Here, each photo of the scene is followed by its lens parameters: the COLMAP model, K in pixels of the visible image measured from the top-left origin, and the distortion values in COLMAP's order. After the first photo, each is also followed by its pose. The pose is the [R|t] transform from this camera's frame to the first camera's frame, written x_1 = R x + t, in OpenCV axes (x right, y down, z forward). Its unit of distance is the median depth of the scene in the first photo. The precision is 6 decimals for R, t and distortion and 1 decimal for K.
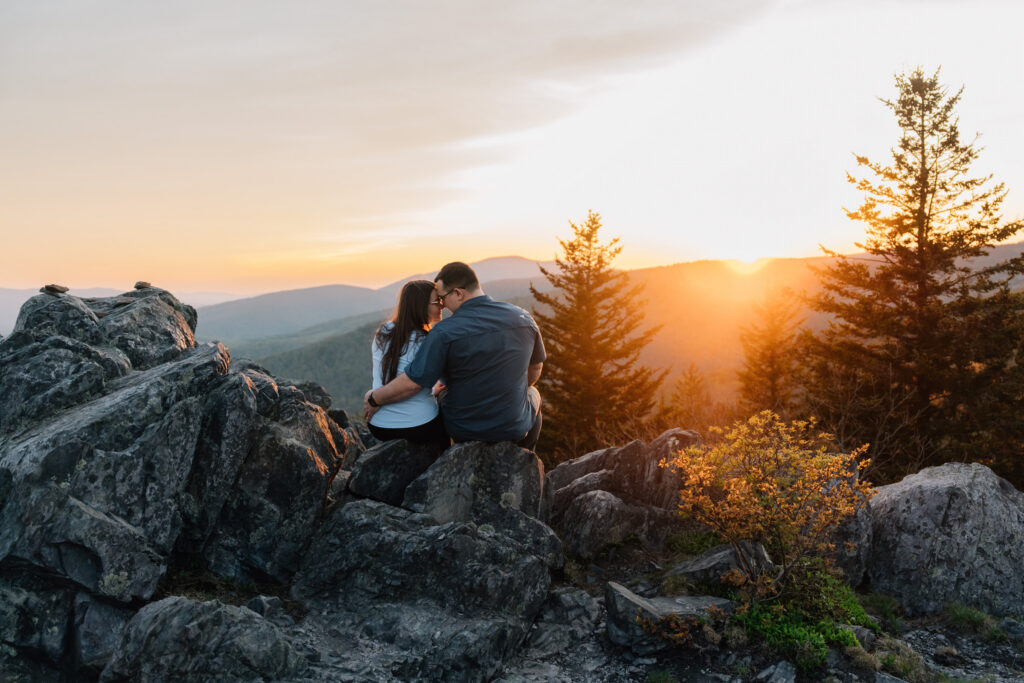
lens RADIAL K [[1026.2, 0, 525.8], [0, 1026.2, 356.8], [0, 0, 1]] dist [0.014151, 0.000000]
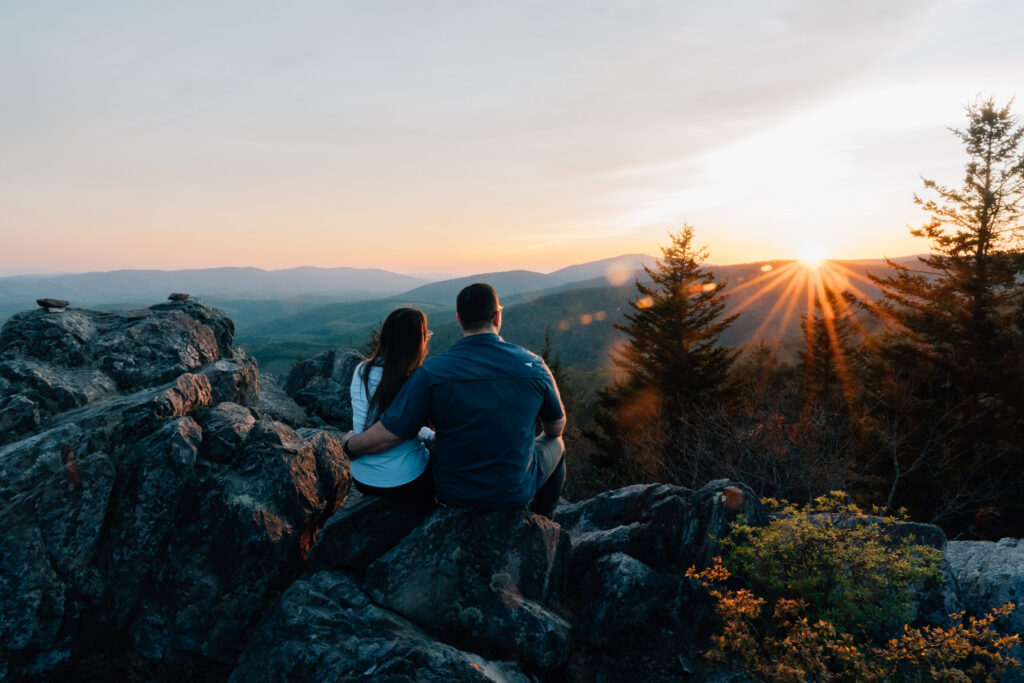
lens RADIAL K [[690.3, 0, 513.4], [0, 690.3, 347.8], [0, 0, 1]] dist [-0.005863, 0.007836]
pose [[0.981372, 0.048280, -0.185954, 0.084417], [-0.040921, 0.998228, 0.043210, -0.069815], [0.187711, -0.034796, 0.981608, 0.449321]]
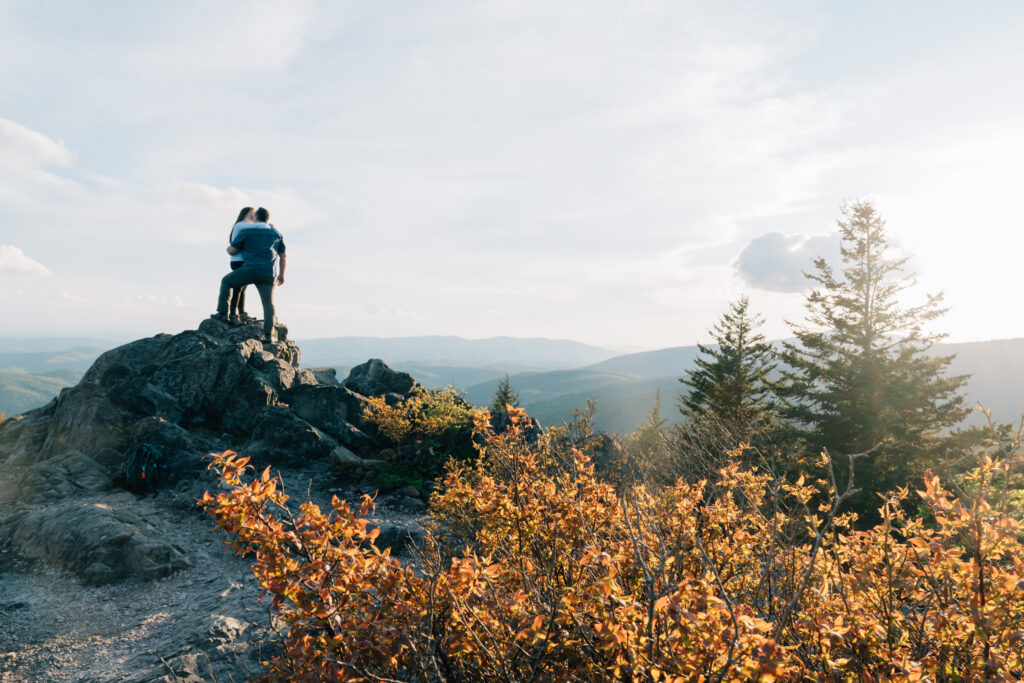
lens RADIAL K [[690.3, 0, 510.6], [0, 690.3, 345.5], [0, 0, 1]] dist [-0.005863, 0.007836]
pose [[0.890548, 0.049943, -0.452139, 0.989217], [-0.079664, 0.995717, -0.046924, 0.029816], [0.447859, 0.077807, 0.890712, -0.212489]]
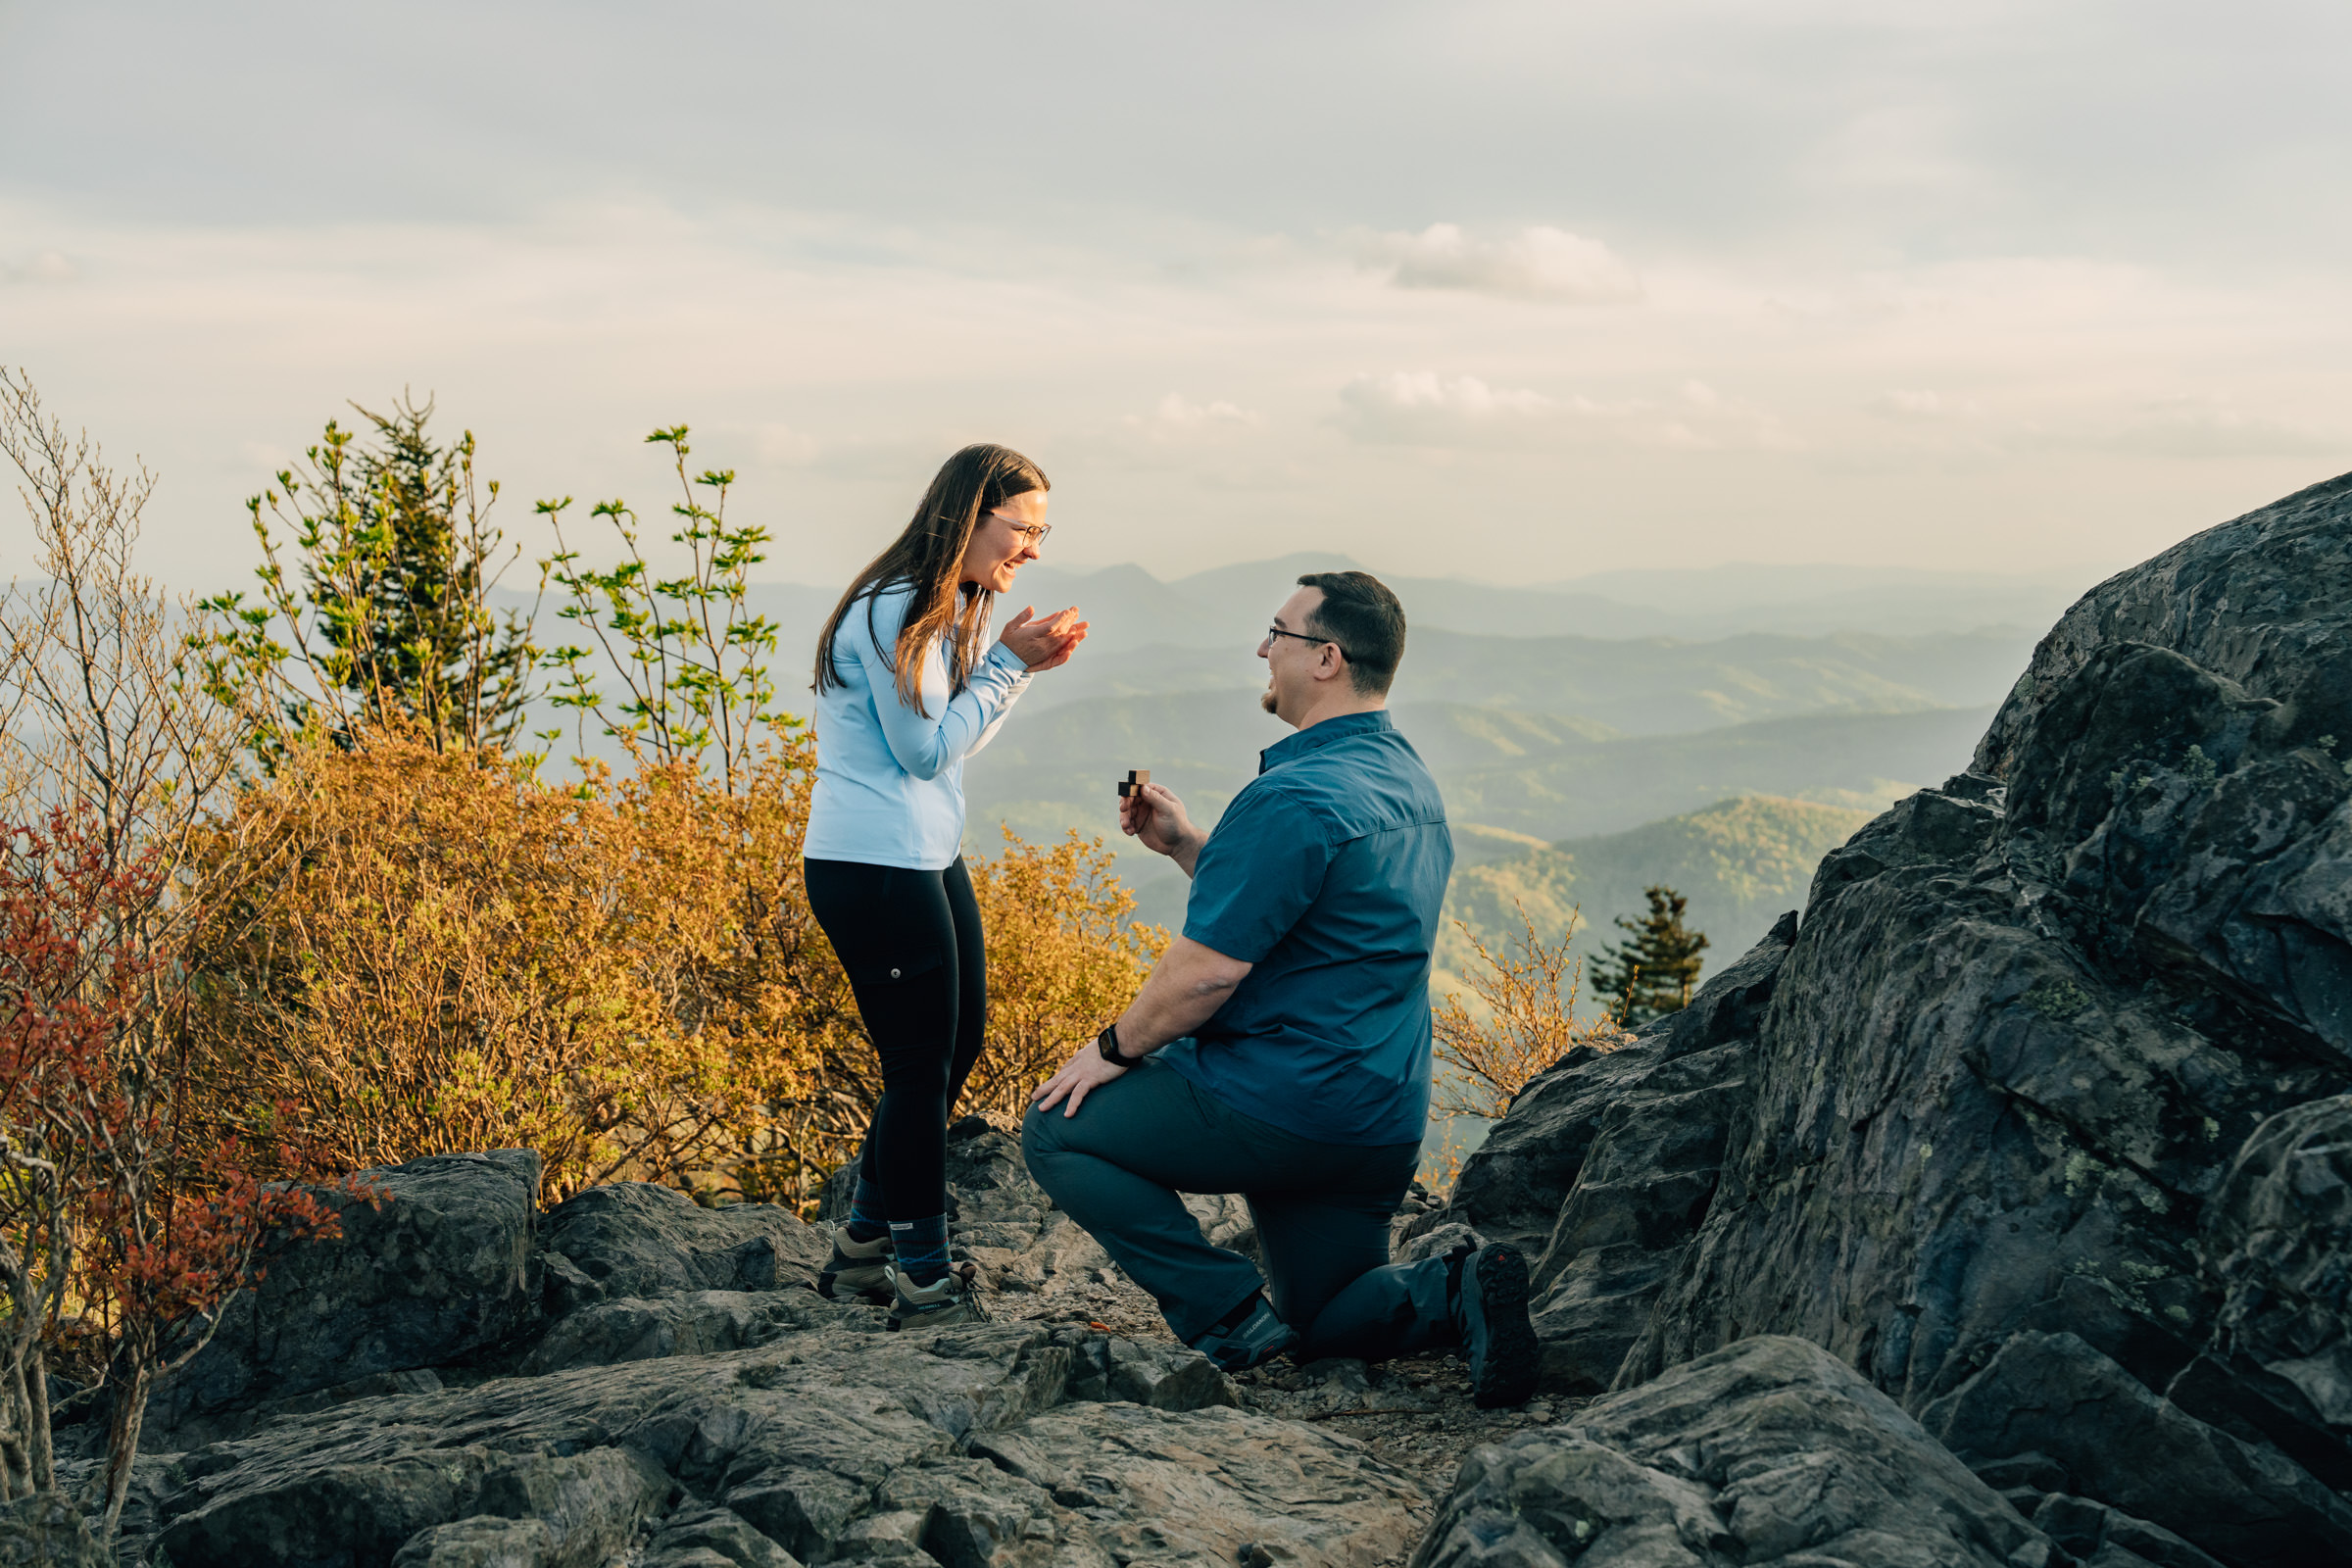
lens RADIAL K [[4288.2, 0, 1162.4], [0, 4288.2, 892.2], [0, 0, 1]] dist [0.002629, 0.000000]
pose [[0.305807, 0.088375, -0.947983, 0.567401], [-0.064636, 0.995313, 0.071936, 0.065950], [0.949897, 0.039276, 0.310086, 0.141221]]
